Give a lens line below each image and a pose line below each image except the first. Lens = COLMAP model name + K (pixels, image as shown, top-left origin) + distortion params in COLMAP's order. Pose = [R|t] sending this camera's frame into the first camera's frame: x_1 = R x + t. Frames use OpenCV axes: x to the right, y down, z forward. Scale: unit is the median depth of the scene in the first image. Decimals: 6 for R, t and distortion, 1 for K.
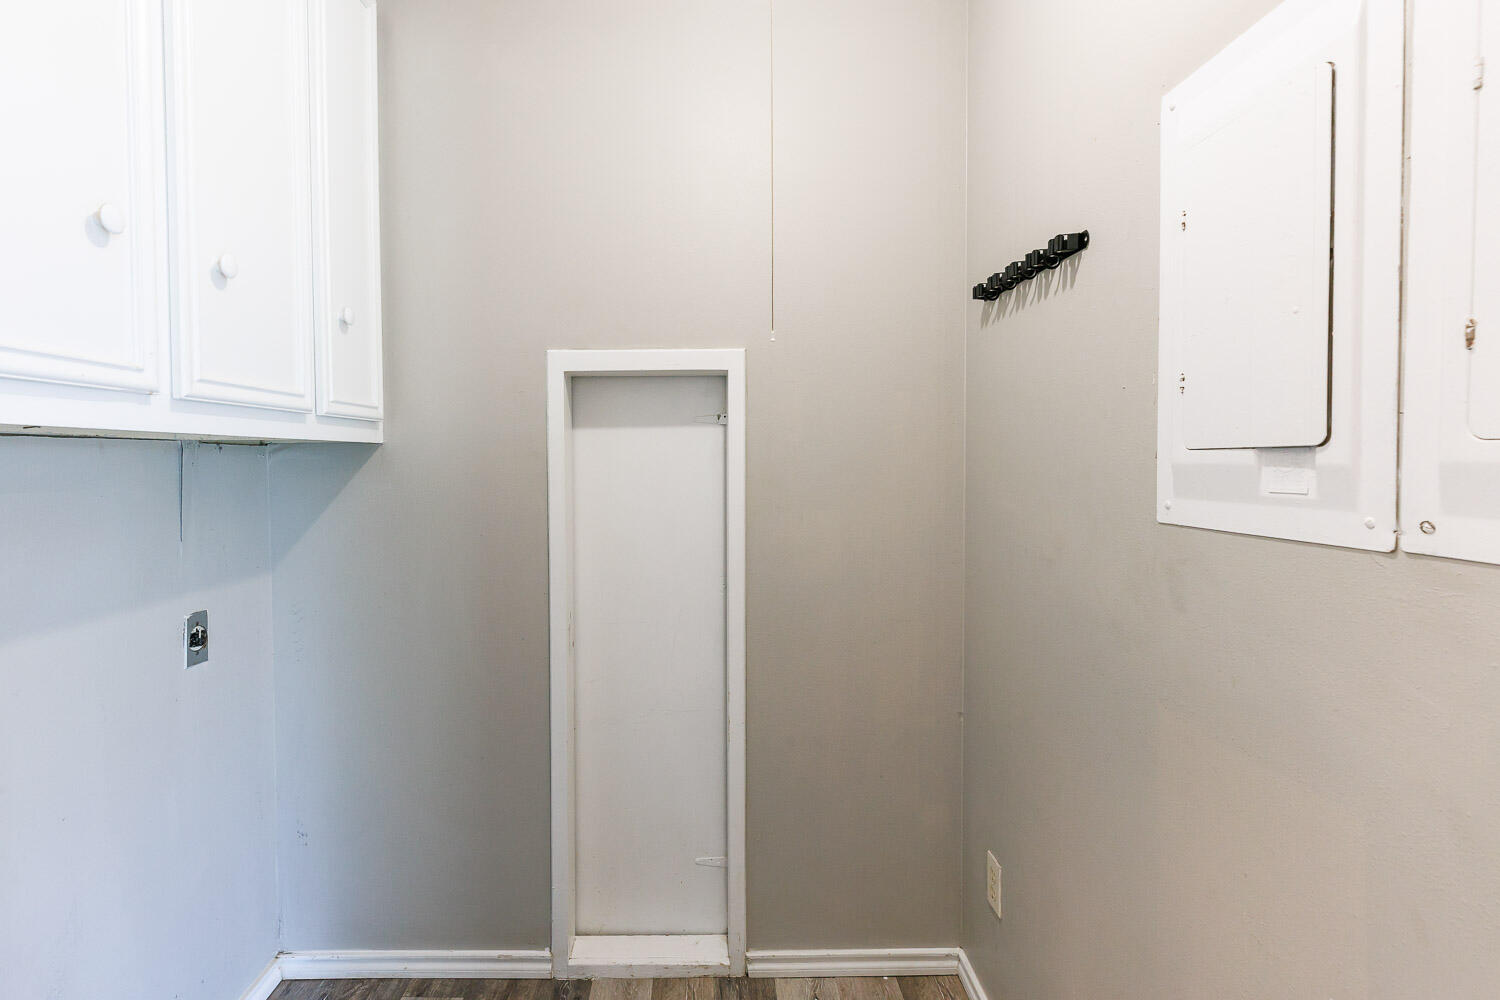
lens RADIAL K [[676.0, 0, 753.3], [0, 676.0, 480.2], [0, 0, 1]] dist [0.002022, -0.000102]
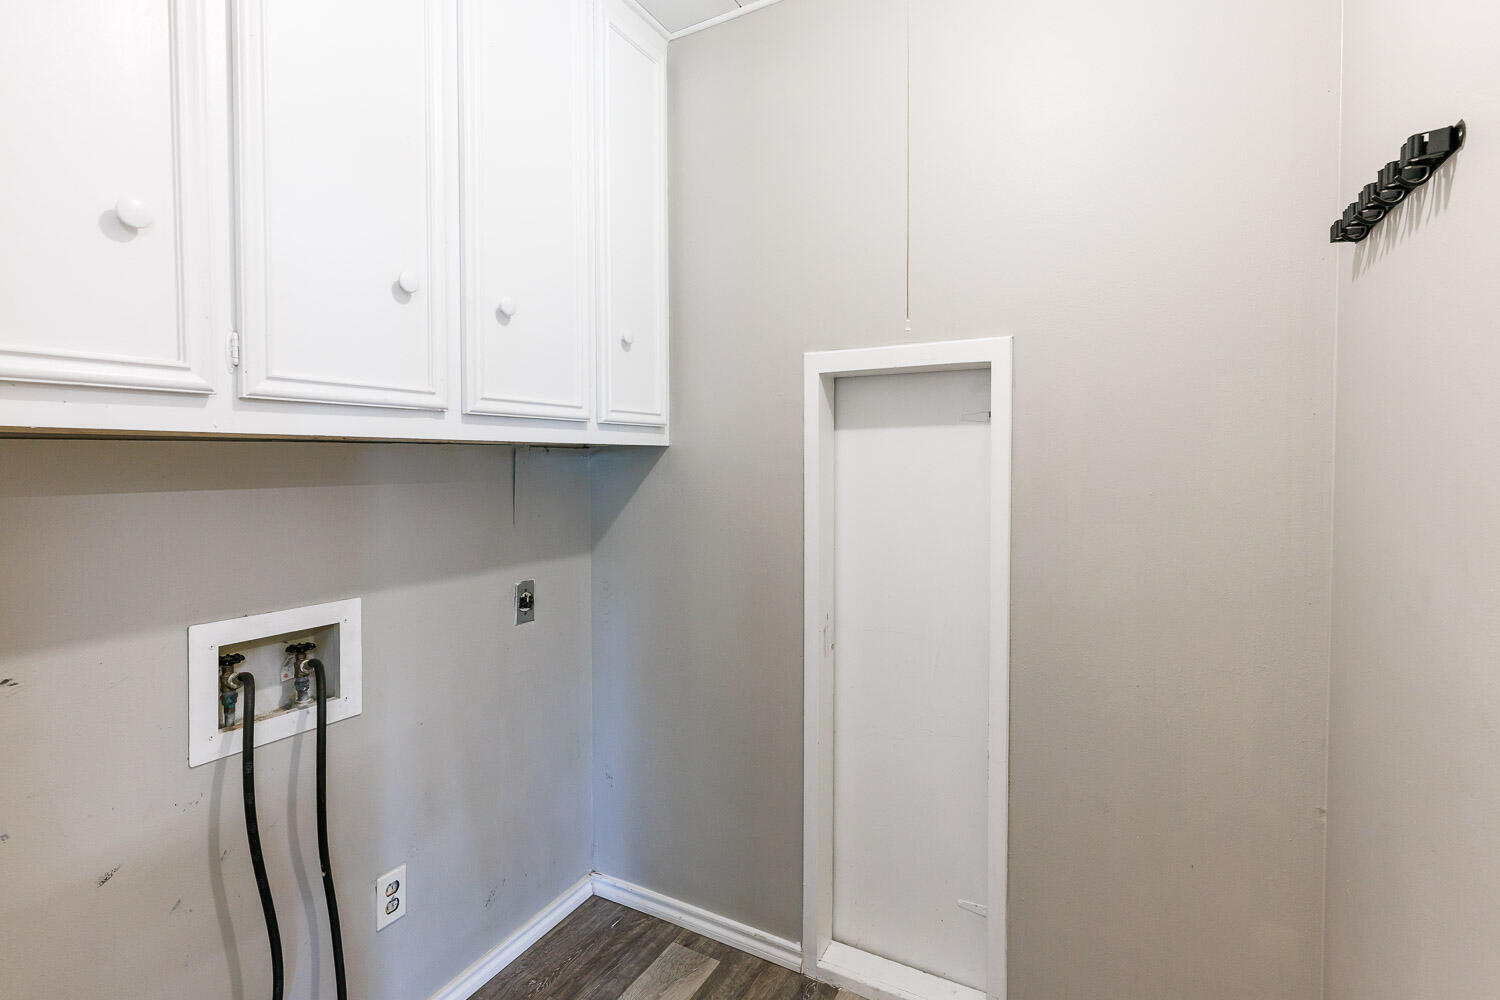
lens RADIAL K [[700.7, 0, 744.9], [0, 700.7, 481.2], [0, 0, 1]] dist [-0.000618, -0.000372]
pose [[0.878489, 0.018517, -0.477403, 0.120470], [-0.018619, 0.999816, 0.004519, -0.003393], [0.477399, 0.004919, 0.878673, 0.037050]]
